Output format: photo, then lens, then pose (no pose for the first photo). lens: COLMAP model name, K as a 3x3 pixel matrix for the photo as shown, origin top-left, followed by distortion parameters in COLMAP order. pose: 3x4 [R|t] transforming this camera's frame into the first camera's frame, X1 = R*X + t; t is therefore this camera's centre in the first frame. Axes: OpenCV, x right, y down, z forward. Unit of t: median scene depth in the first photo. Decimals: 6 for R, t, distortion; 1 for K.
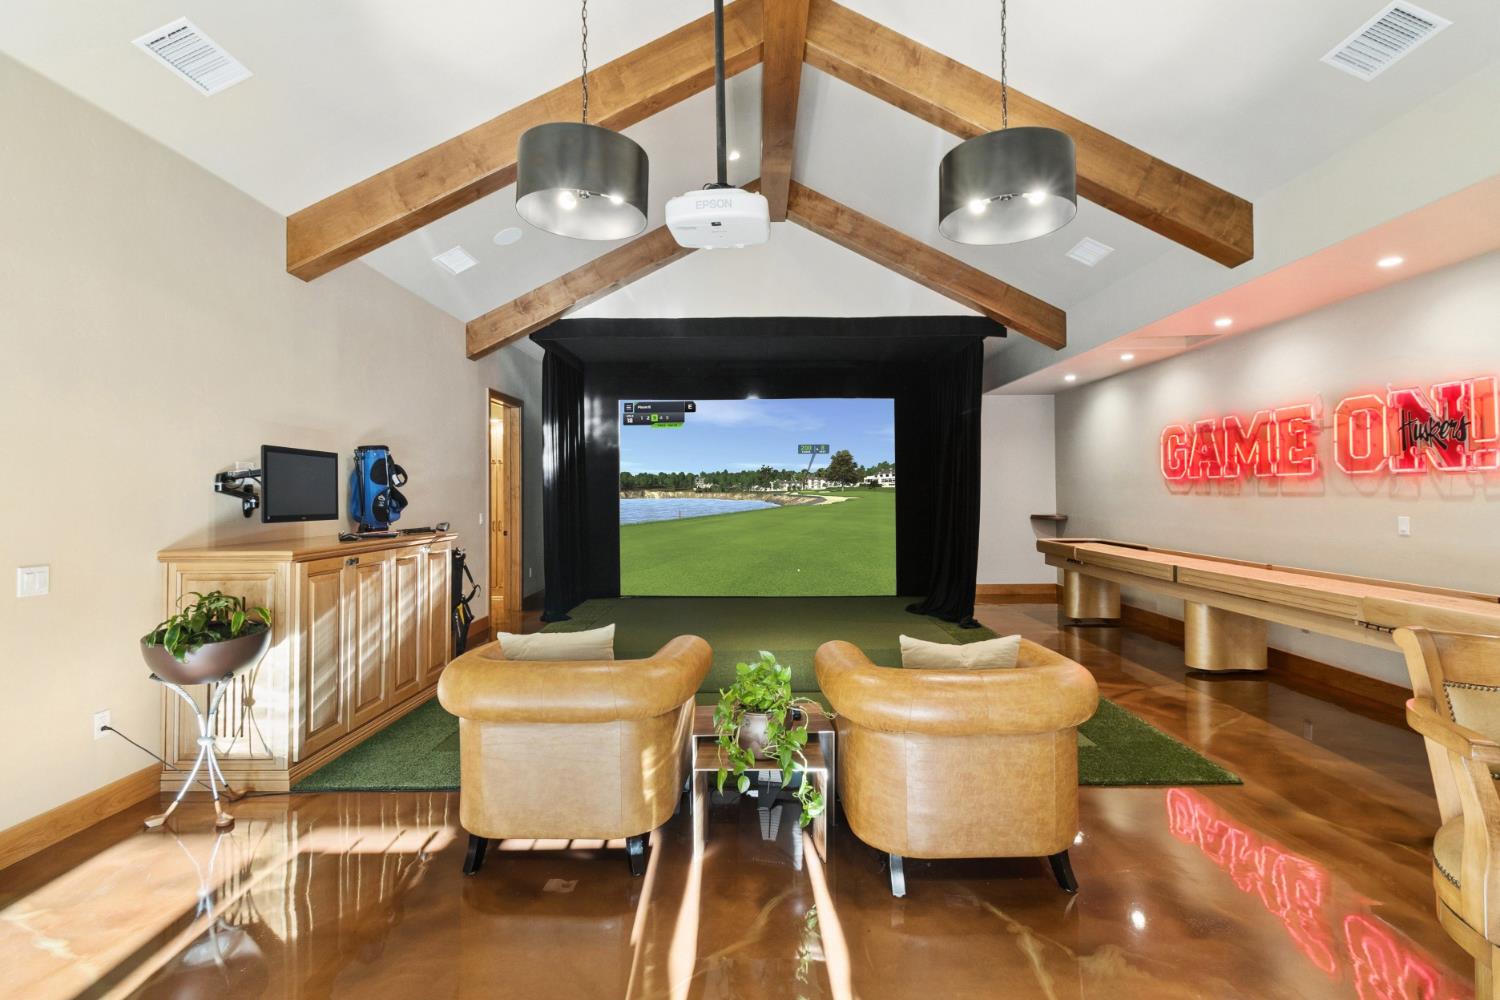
lens RADIAL K [[691.6, 0, 767.6], [0, 691.6, 464.8], [0, 0, 1]] dist [-0.003900, -0.000026]
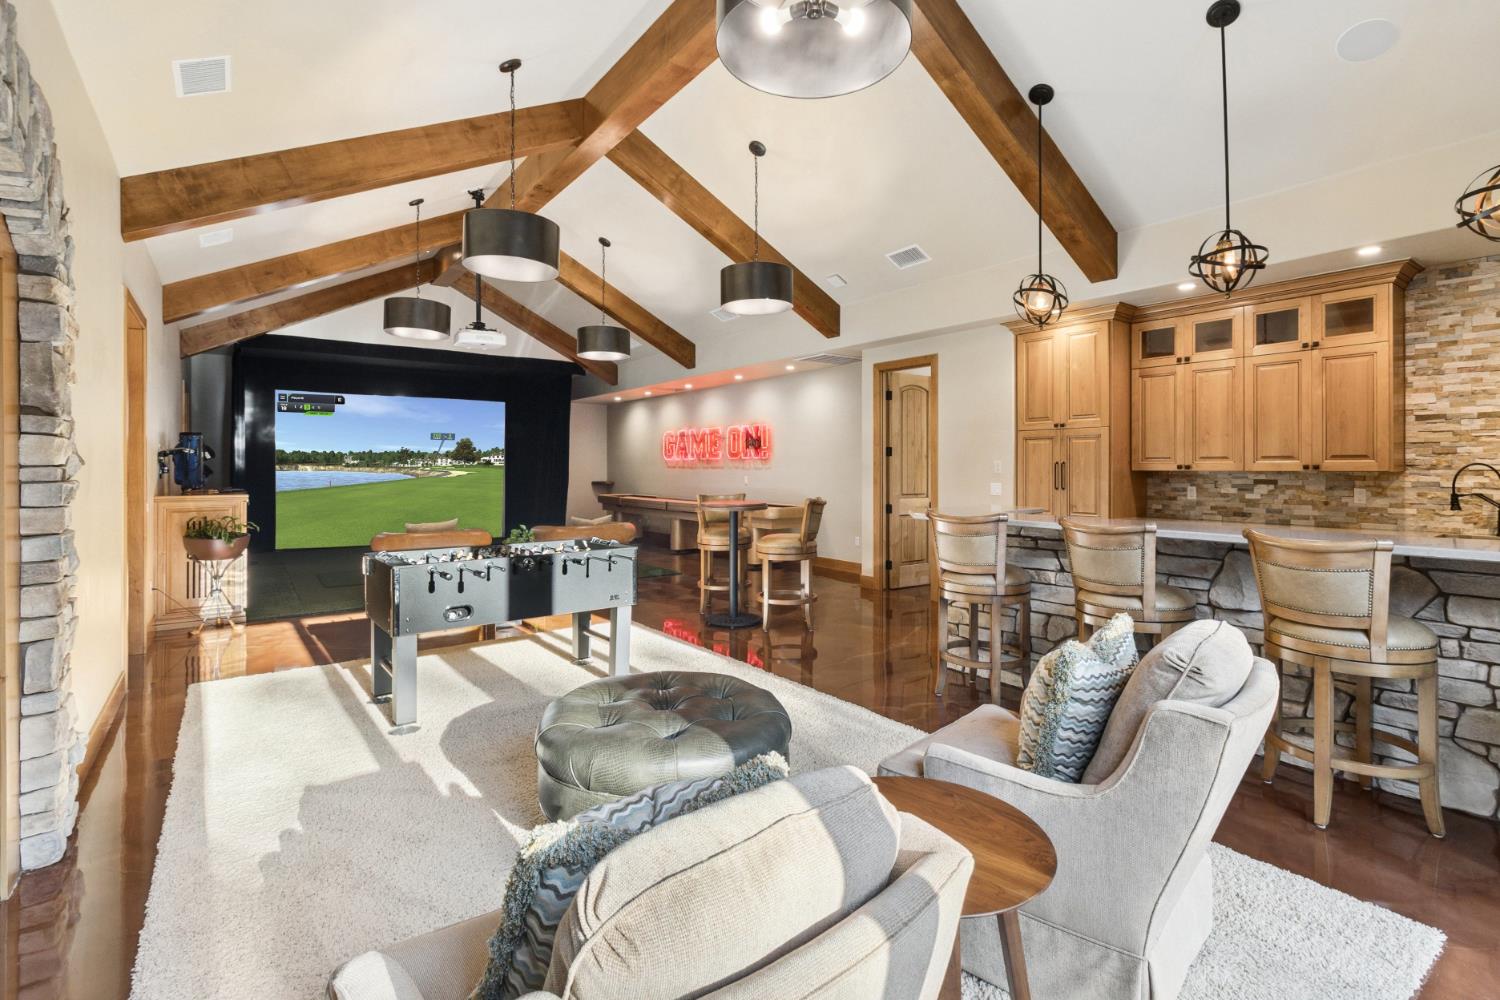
lens RADIAL K [[691.6, 0, 762.8], [0, 691.6, 463.6], [0, 0, 1]] dist [-0.003900, -0.000026]
pose [[0.801732, 0.013218, 0.597538, -0.249785], [-0.024104, 0.999657, 0.010229, 0.001966], [-0.597198, -0.022604, 0.801775, -0.499681]]
